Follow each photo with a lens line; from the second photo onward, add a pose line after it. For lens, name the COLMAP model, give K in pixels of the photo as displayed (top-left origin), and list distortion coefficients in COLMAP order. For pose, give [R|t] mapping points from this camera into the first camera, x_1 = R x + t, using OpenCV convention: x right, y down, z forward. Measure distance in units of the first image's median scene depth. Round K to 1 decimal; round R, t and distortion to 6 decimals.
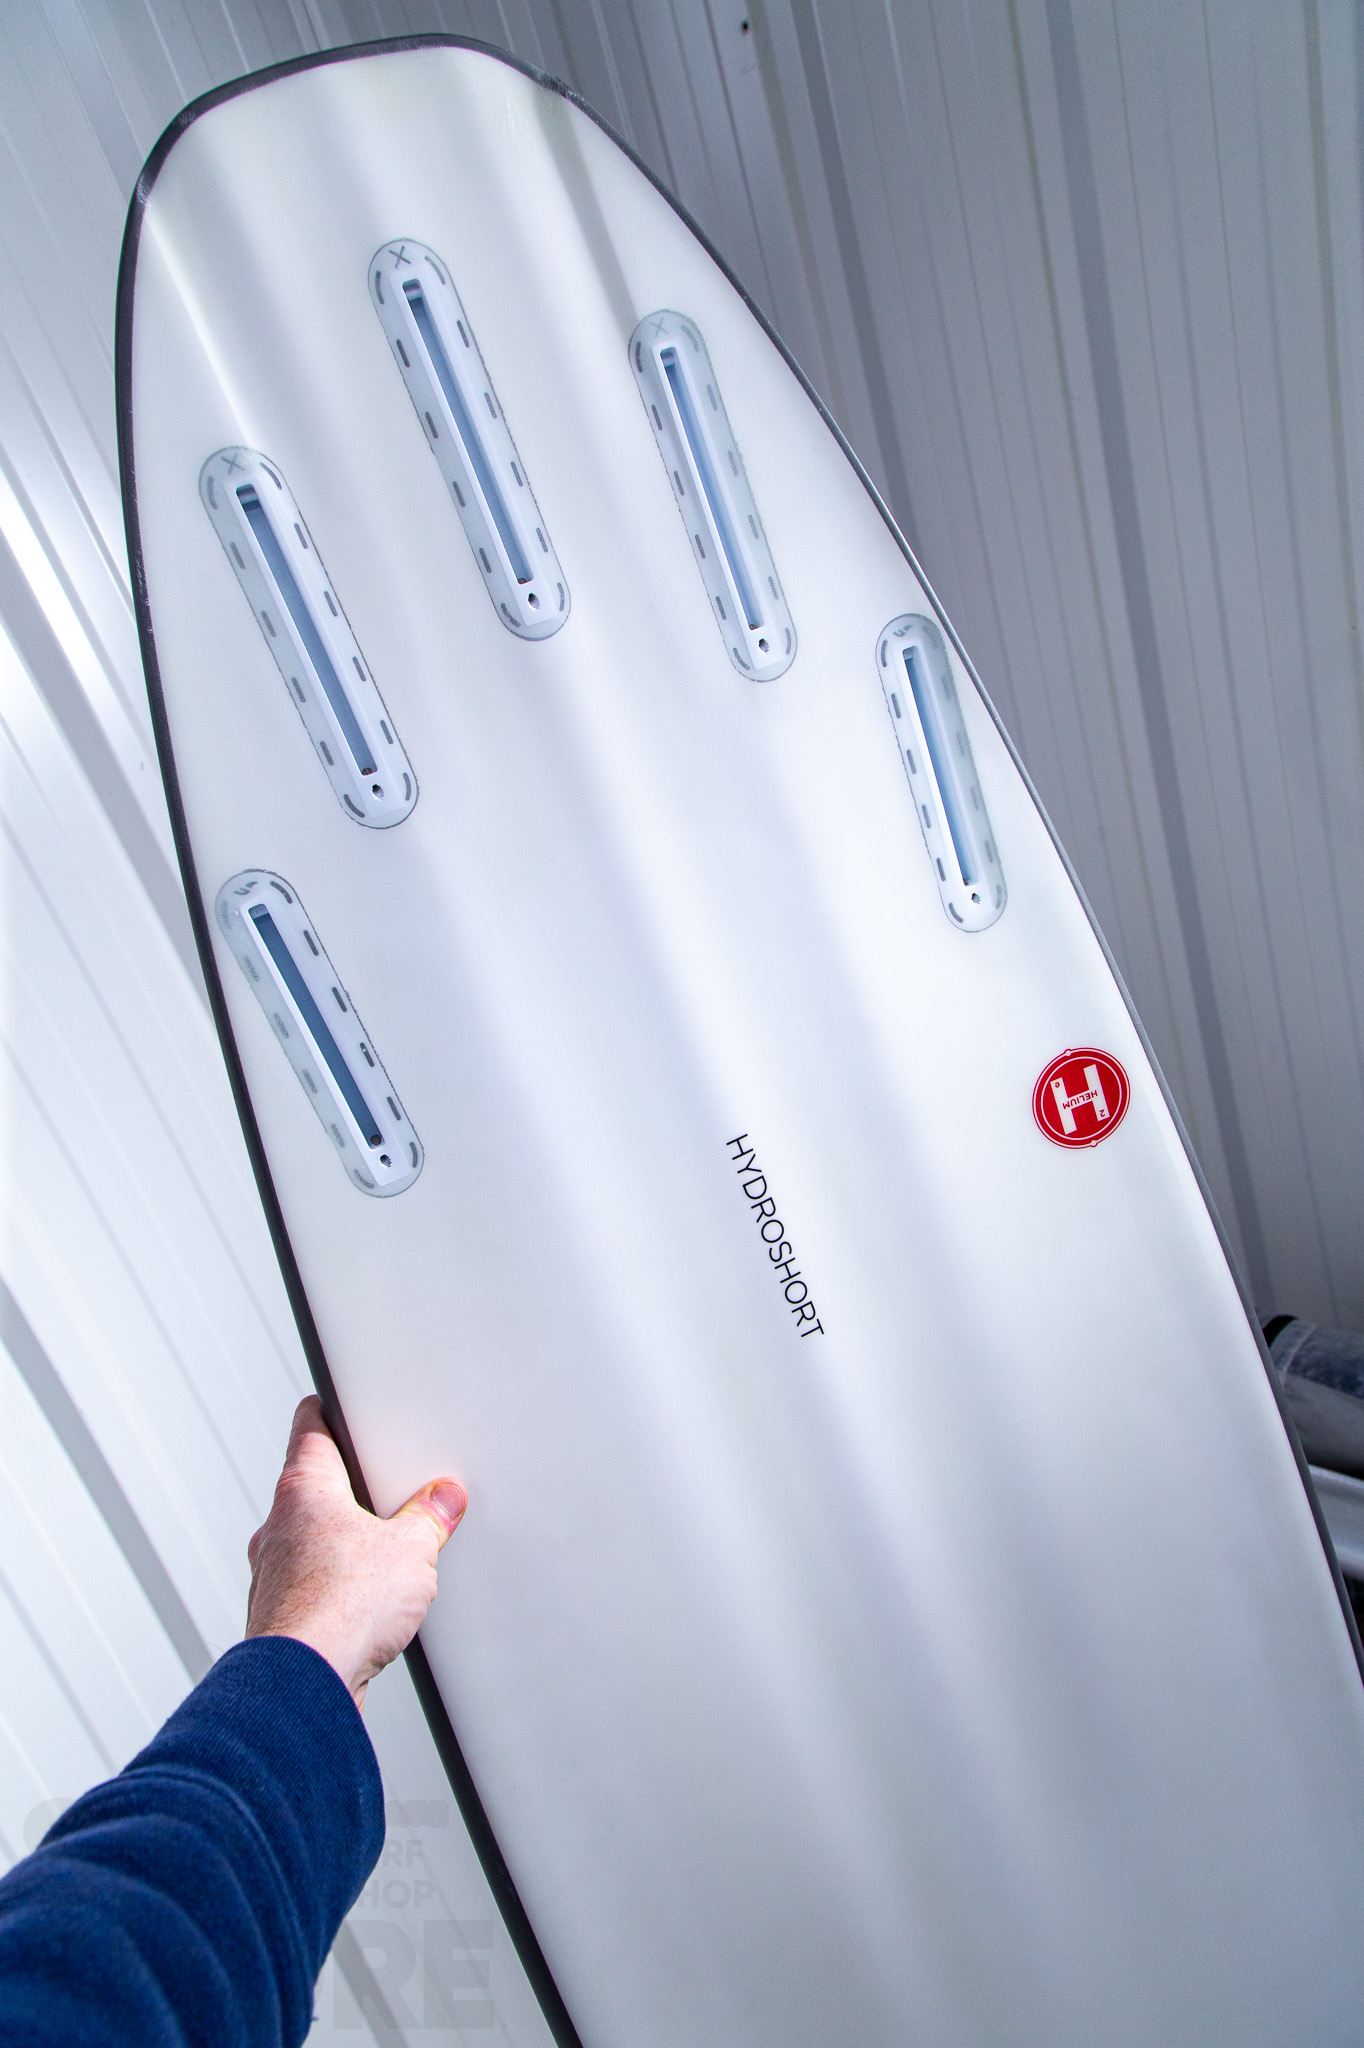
lens RADIAL K [[1385.0, 0, 687.7], [0, 1385.0, 1028.6], [0, 0, 1]] dist [0.057137, 0.001148]
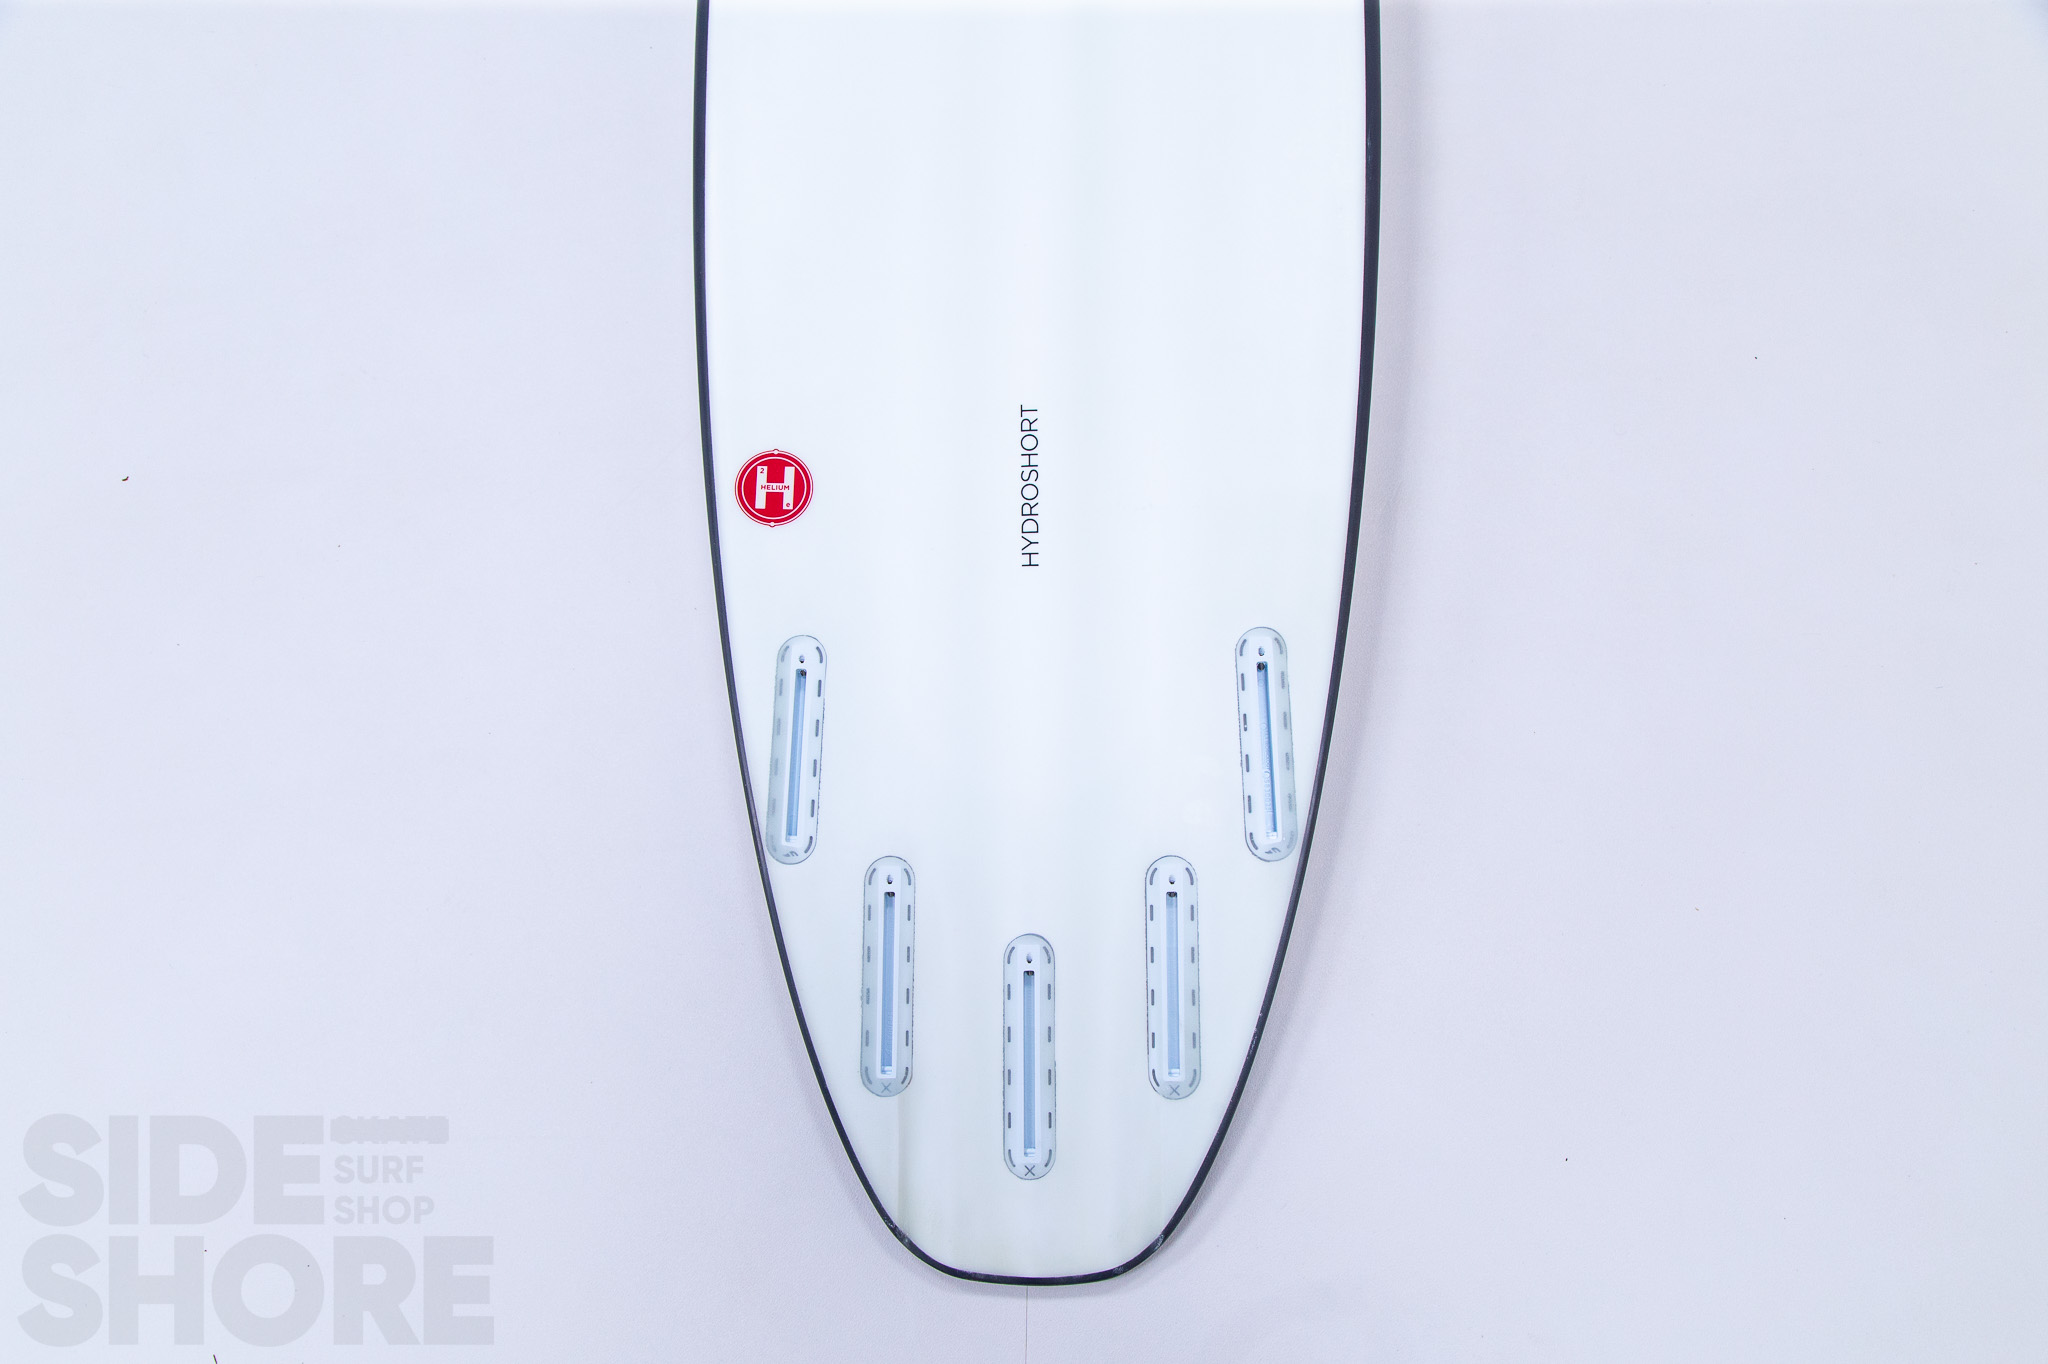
lens RADIAL K [[1657.7, 0, 1023.8], [0, 1657.7, 683.1], [0, 0, 1]] dist [-0.056048, -0.001616]
pose [[-0.922953, -0.374871, -0.087351, 0.150598], [0.379277, -0.924404, -0.040328, 0.037045], [-0.065630, -0.070351, 0.995361, -0.710246]]
